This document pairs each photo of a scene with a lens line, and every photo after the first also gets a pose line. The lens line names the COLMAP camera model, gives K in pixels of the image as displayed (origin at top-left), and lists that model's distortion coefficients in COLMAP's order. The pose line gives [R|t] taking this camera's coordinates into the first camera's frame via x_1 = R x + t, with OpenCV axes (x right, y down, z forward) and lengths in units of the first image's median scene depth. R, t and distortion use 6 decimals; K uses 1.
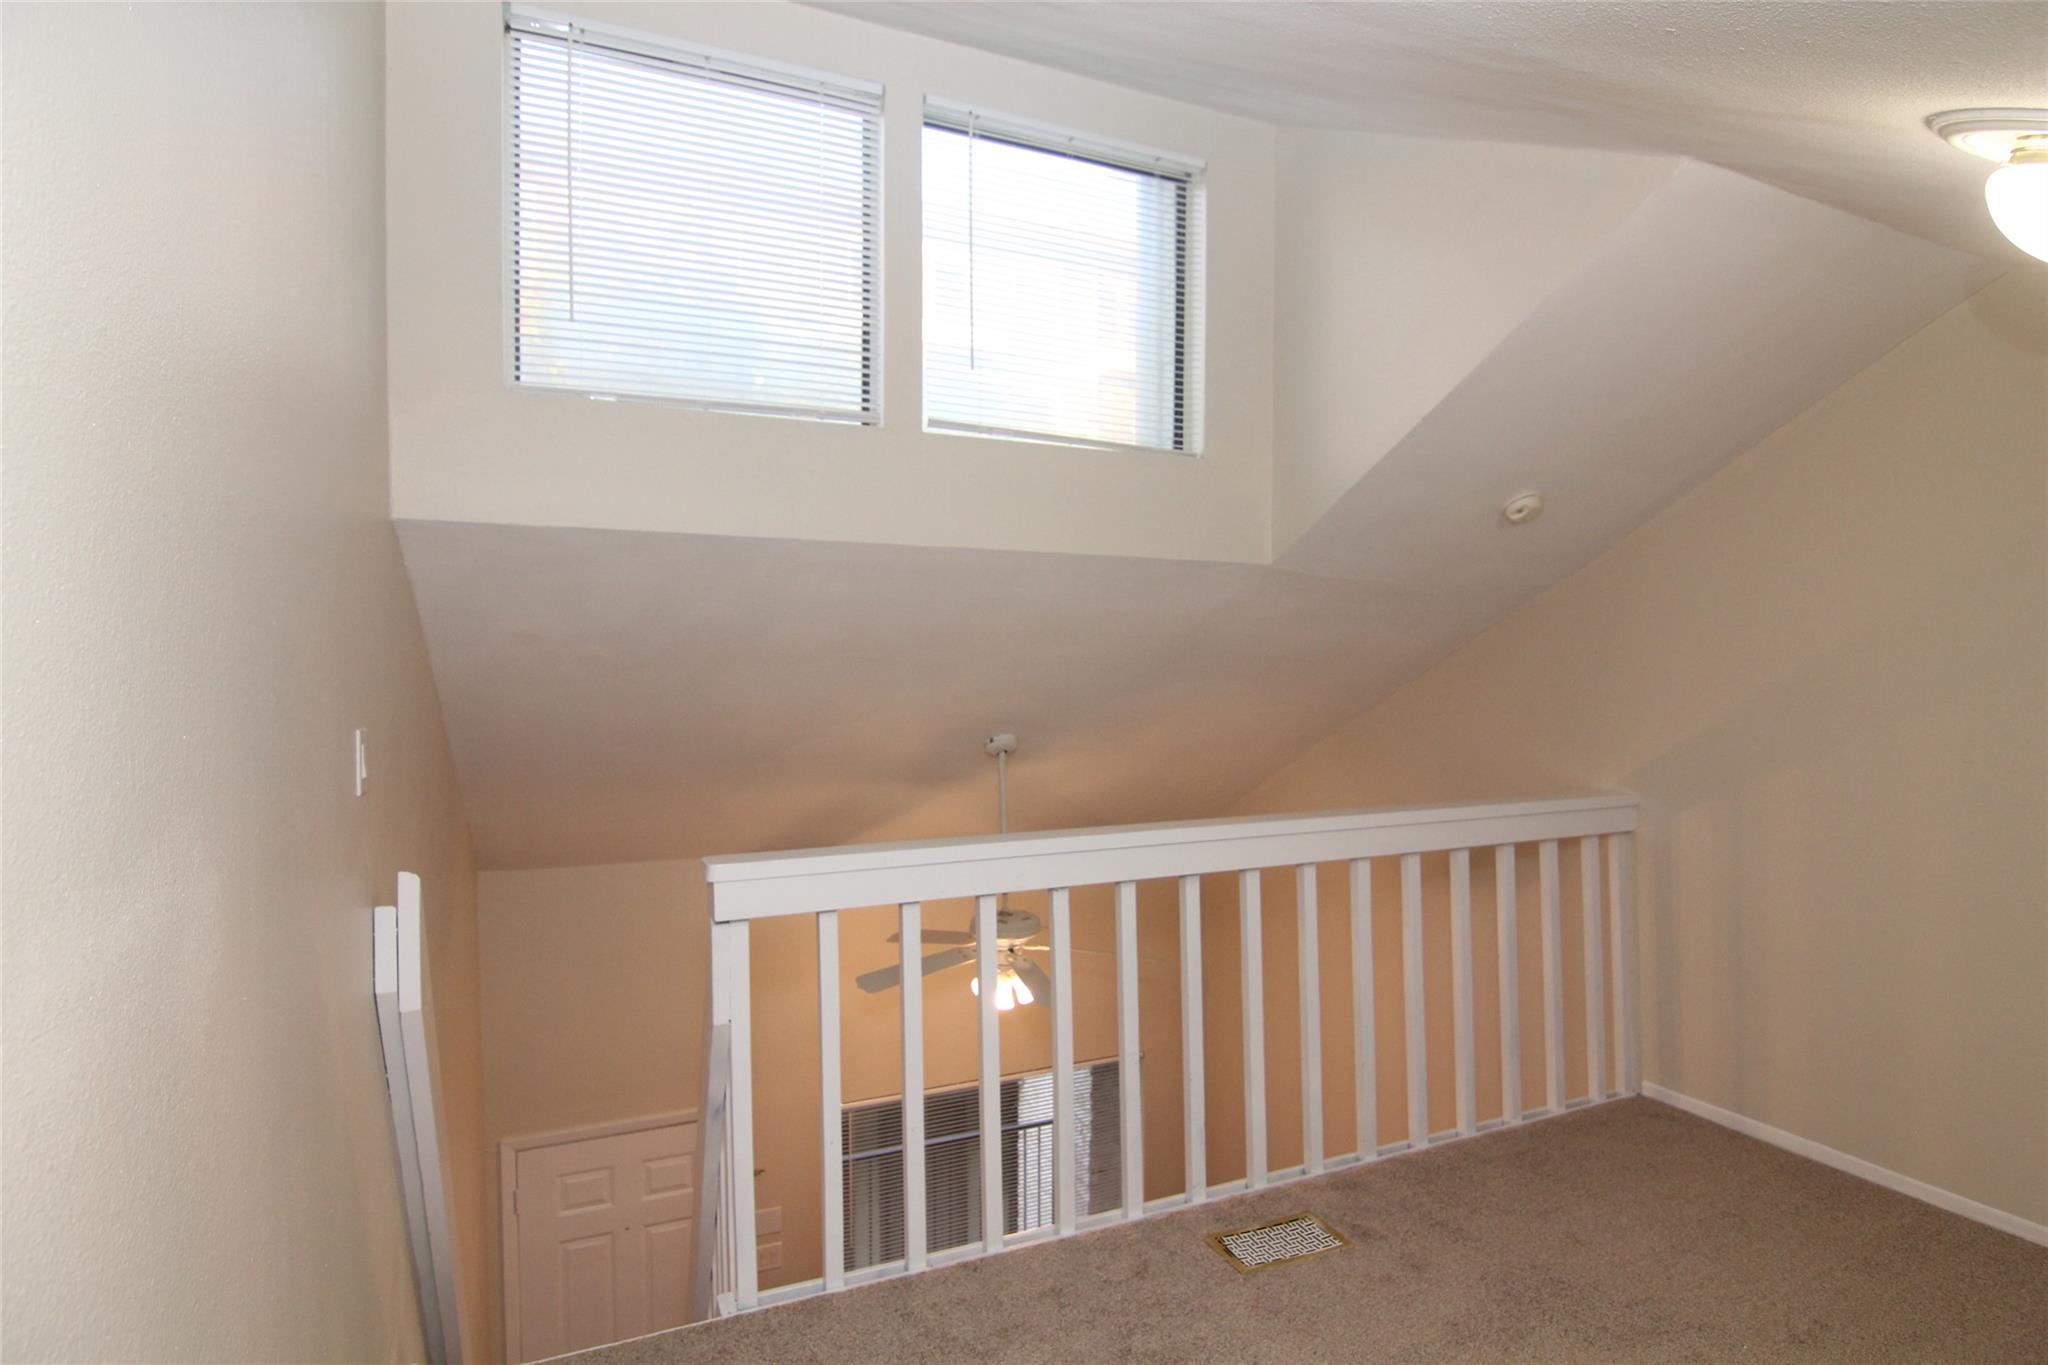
lens RADIAL K [[1037.6, 0, 1035.3], [0, 1037.6, 695.7], [0, 0, 1]] dist [-0.003456, -0.012478]
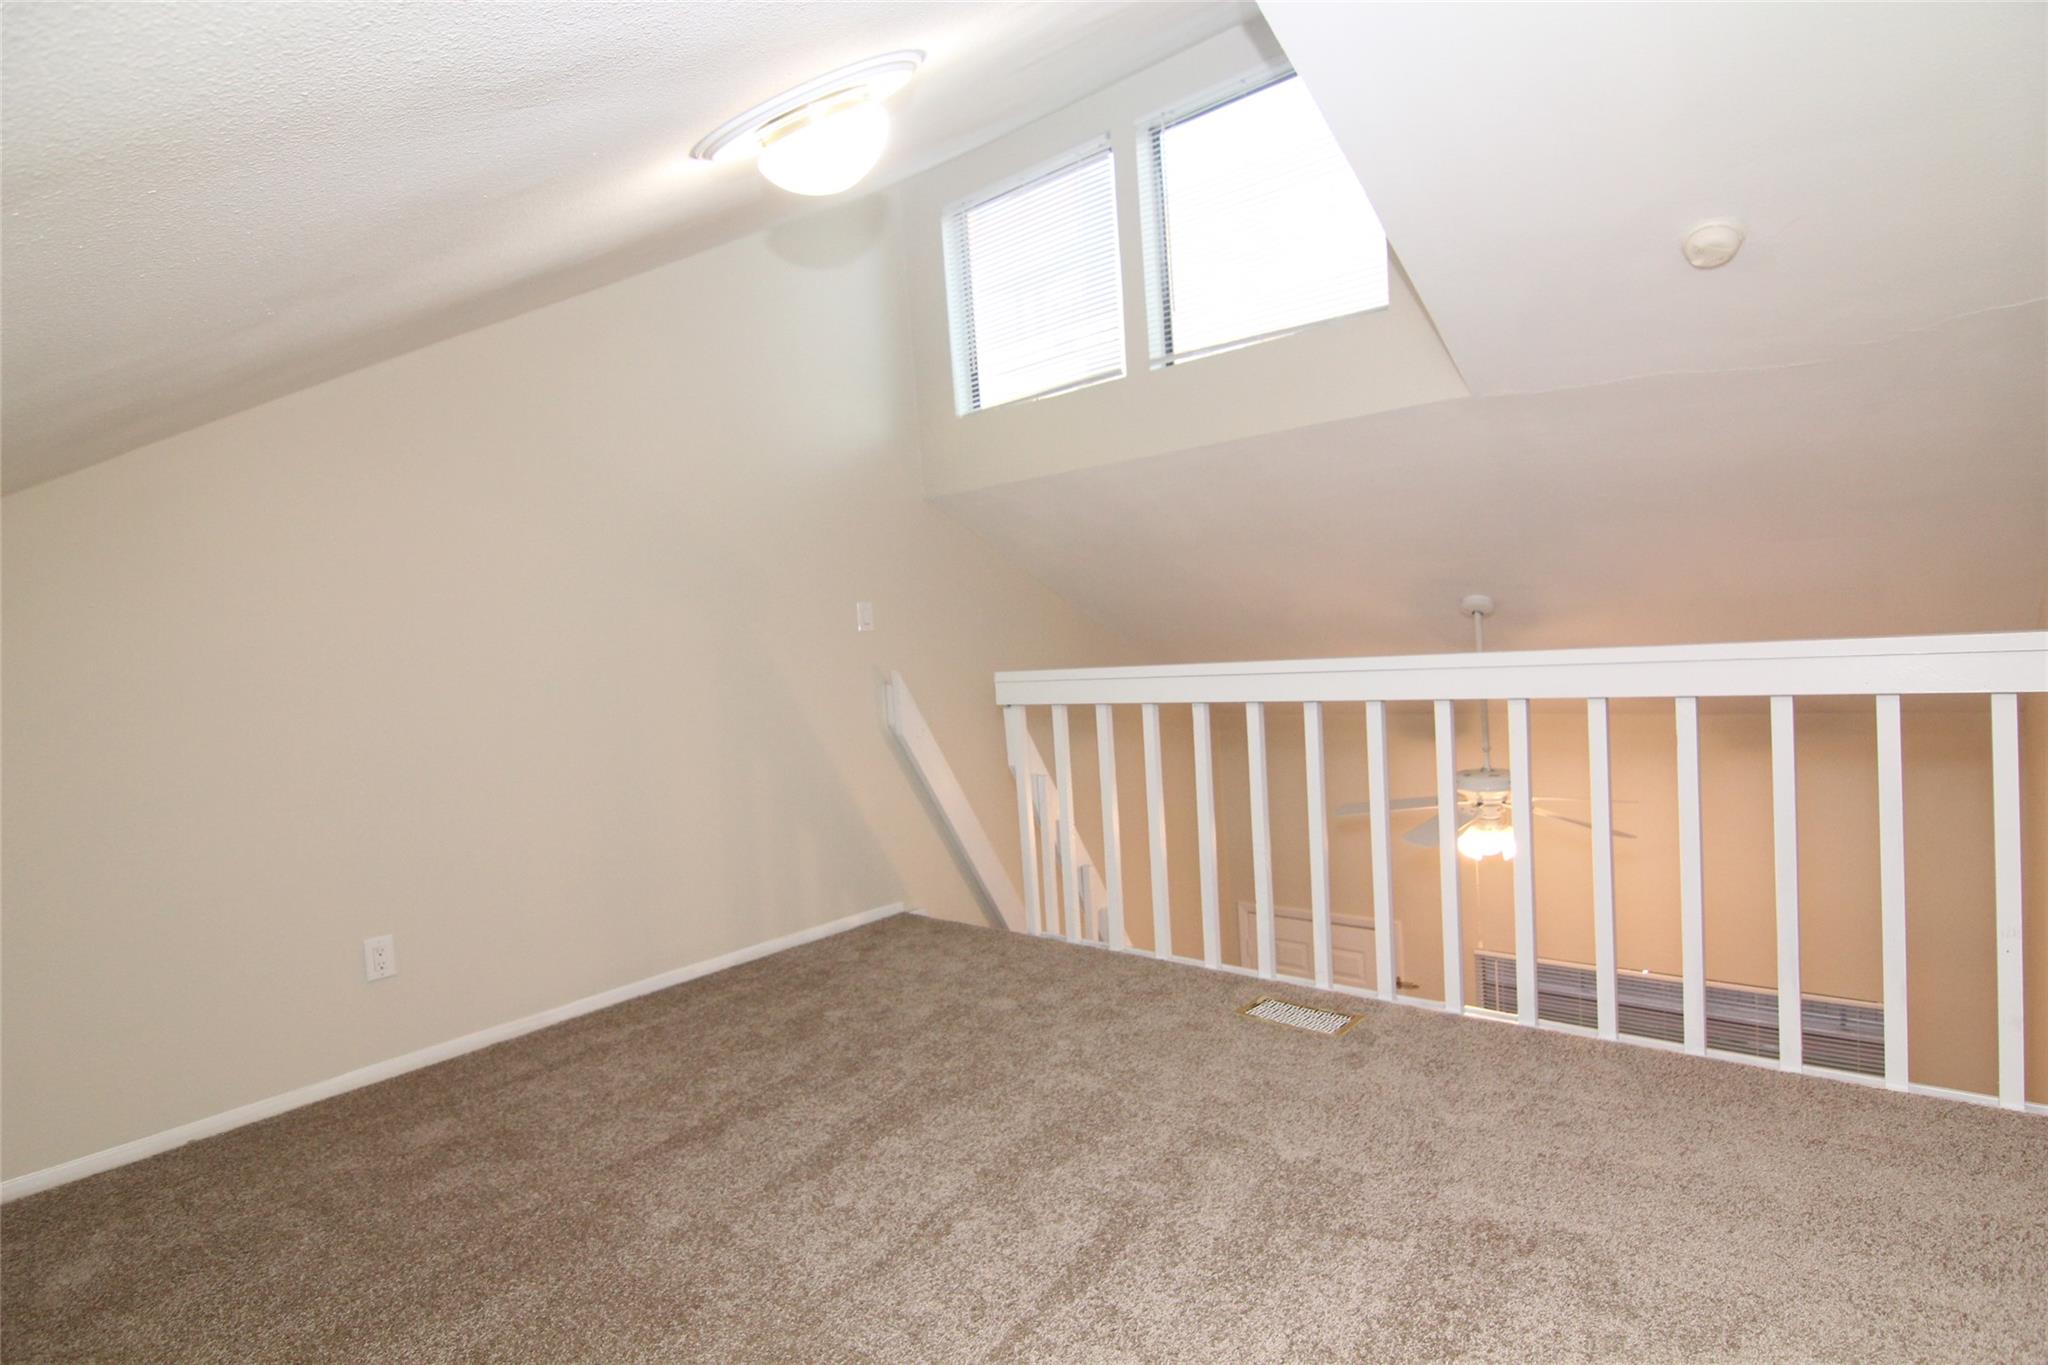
lens RADIAL K [[1037.6, 0, 1035.3], [0, 1037.6, 695.7], [0, 0, 1]] dist [-0.003456, -0.012478]
pose [[0.448421, 0.016678, -0.893667, 0.976896], [0.048422, 0.997904, 0.042920, 0.097572], [0.892510, -0.062519, 0.446674, 0.217223]]
